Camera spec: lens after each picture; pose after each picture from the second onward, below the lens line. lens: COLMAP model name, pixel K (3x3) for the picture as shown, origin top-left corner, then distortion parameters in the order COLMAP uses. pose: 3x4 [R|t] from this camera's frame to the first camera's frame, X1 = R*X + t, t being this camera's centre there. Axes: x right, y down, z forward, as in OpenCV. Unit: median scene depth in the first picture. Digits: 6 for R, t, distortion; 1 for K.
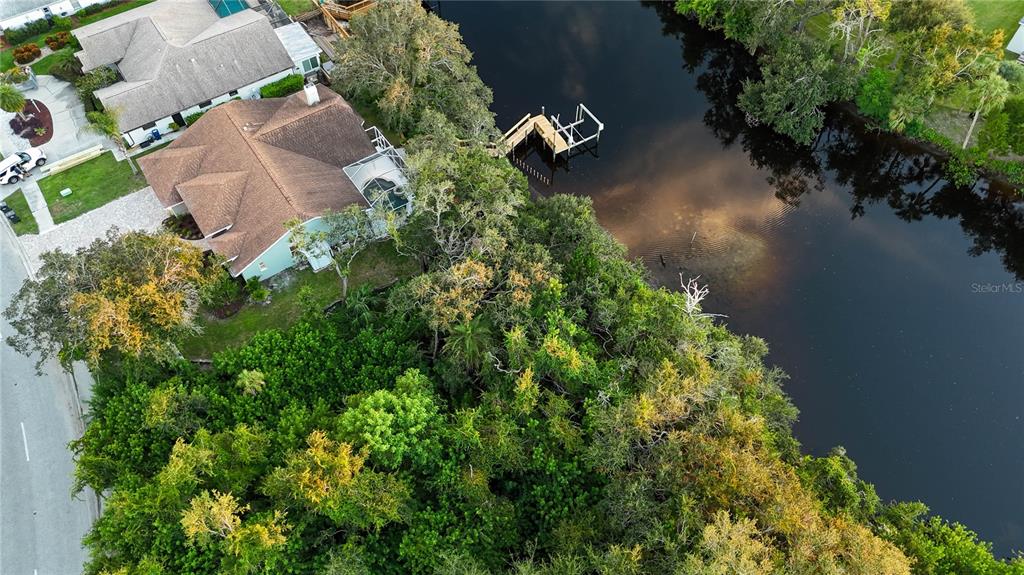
lens RADIAL K [[760.9, 0, 512.0], [0, 760.9, 287.5], [0, 0, 1]] dist [0.076887, -0.061663]
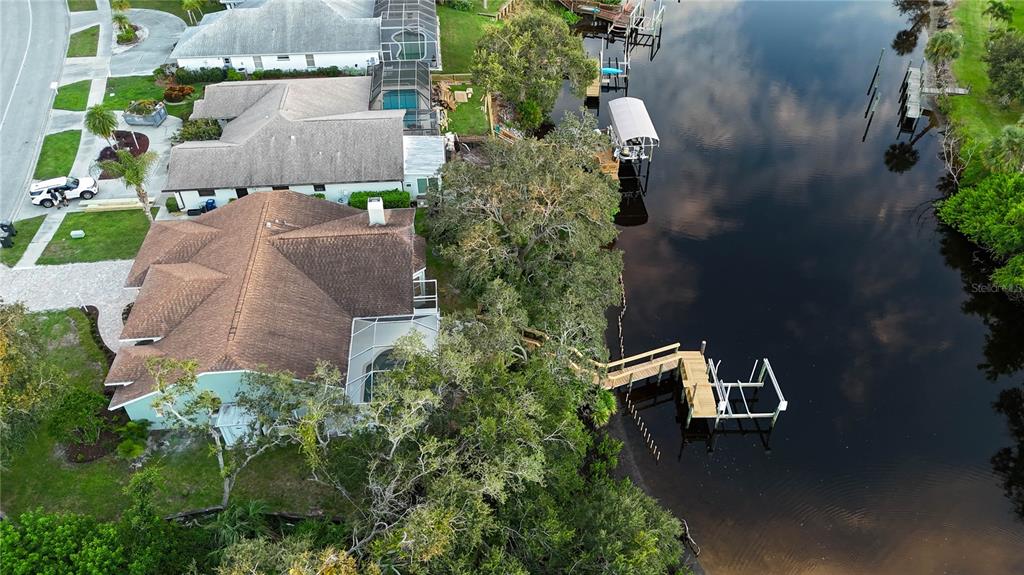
lens RADIAL K [[760.9, 0, 512.0], [0, 760.9, 287.5], [0, 0, 1]] dist [0.076887, -0.061663]
pose [[0.873585, 0.322043, -0.364879, 0.125233], [-0.399599, 0.902606, -0.160070, -0.116174], [0.277793, 0.285641, 0.917192, 0.374701]]
